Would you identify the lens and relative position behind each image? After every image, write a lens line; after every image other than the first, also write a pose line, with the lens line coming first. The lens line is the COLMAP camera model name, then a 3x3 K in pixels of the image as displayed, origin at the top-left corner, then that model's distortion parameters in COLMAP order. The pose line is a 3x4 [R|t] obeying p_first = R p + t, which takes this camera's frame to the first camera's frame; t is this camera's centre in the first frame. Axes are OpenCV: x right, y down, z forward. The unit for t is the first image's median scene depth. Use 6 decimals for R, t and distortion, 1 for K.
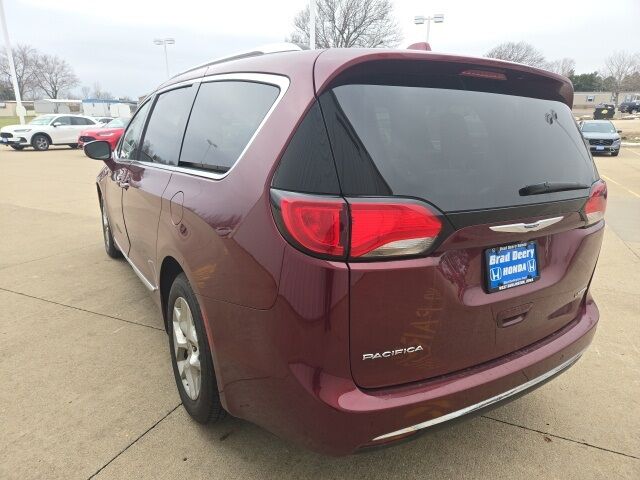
lens RADIAL K [[440.0, 0, 319.8], [0, 440.0, 244.3], [0, 0, 1]] dist [-0.001878, -0.002815]
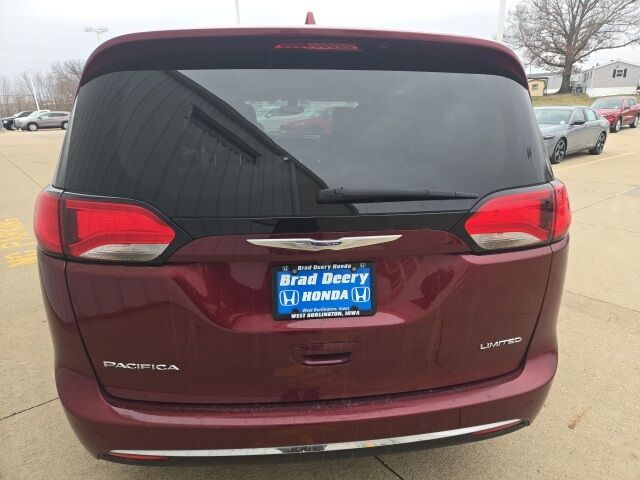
lens RADIAL K [[418.8, 0, 322.1], [0, 418.8, 235.2], [0, 0, 1]] dist [0.025409, -0.022532]
pose [[0.907986, 0.097316, -0.407542, 0.731864], [-0.089547, 0.995252, 0.038146, -0.079047], [0.409319, 0.001858, 0.912389, 0.311101]]
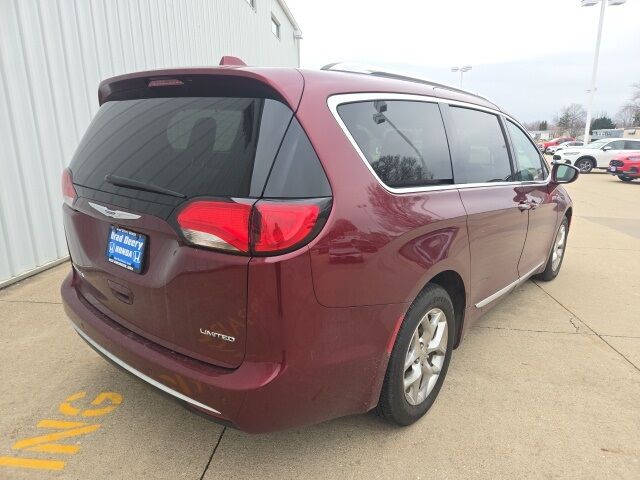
lens RADIAL K [[418.8, 0, 318.9], [0, 418.8, 239.5], [0, 0, 1]] dist [0.025409, -0.022532]
pose [[0.345745, 0.204037, -0.915876, 1.611006], [-0.256399, 0.959469, 0.116957, -0.231129], [0.902618, 0.194393, 0.384046, 1.029635]]
